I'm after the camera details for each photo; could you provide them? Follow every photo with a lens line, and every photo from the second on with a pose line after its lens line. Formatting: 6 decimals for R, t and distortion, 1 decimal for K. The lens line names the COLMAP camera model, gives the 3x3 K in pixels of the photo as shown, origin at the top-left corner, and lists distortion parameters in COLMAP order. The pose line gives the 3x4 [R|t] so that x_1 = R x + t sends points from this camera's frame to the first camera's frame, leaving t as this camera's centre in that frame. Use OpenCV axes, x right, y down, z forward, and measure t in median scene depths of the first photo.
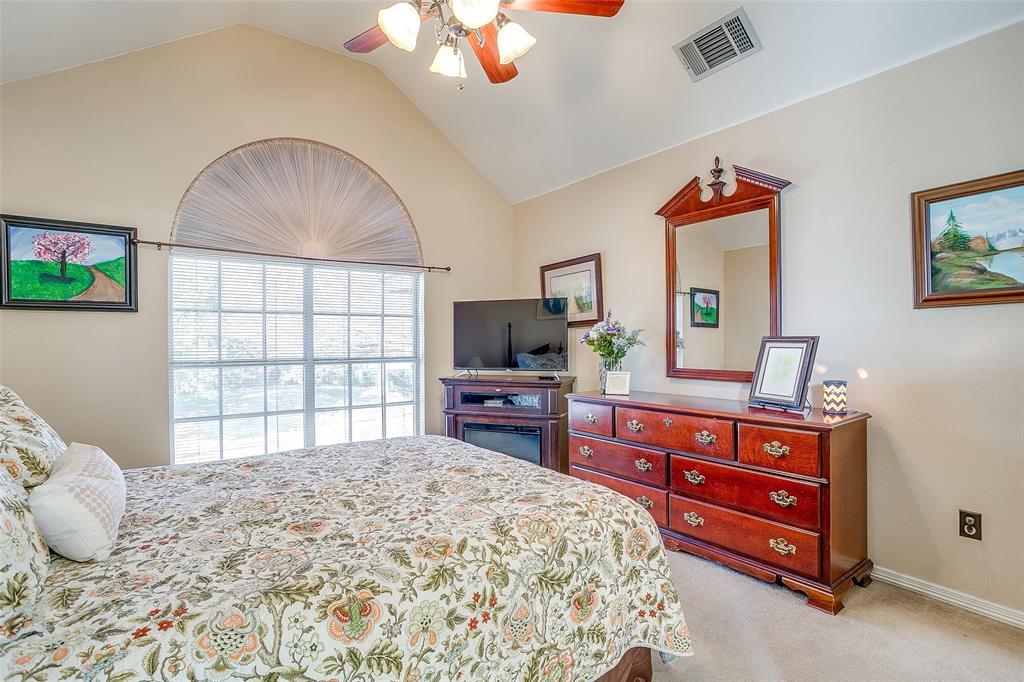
lens RADIAL K [[499.6, 0, 509.3], [0, 499.6, 337.6], [0, 0, 1]] dist [-0.053499, 0.029886]
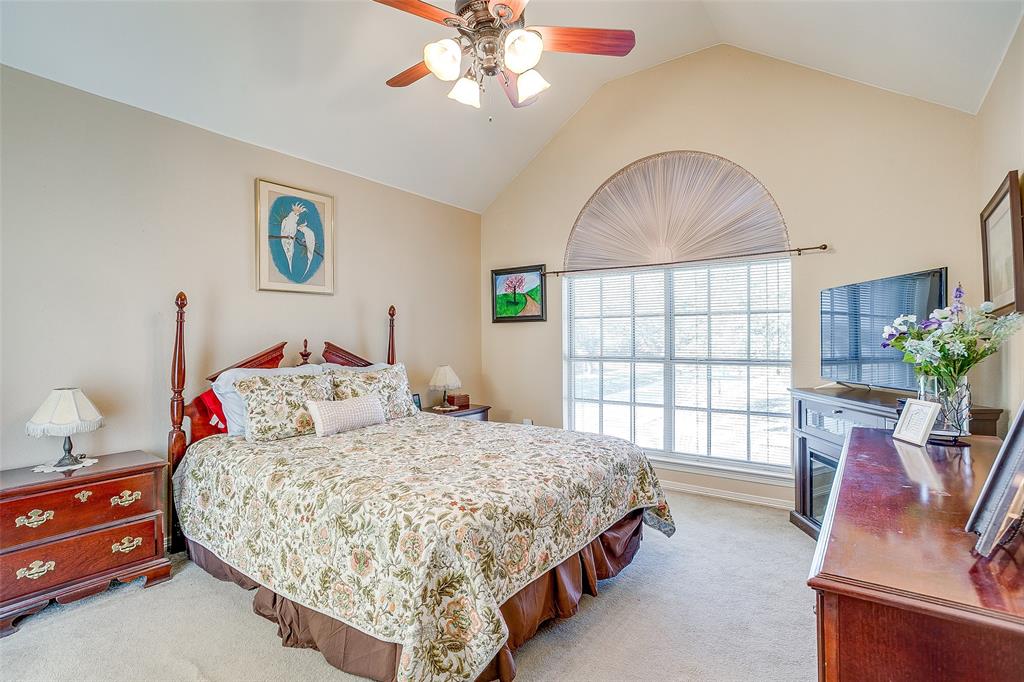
lens RADIAL K [[499.6, 0, 510.0], [0, 499.6, 338.8], [0, 0, 1]] dist [-0.053499, 0.029886]
pose [[0.291202, 0.000605, -0.956662, 0.702593], [0.005818, 0.999980, 0.002403, -0.003120], [0.956644, -0.006266, 0.291192, 0.498056]]
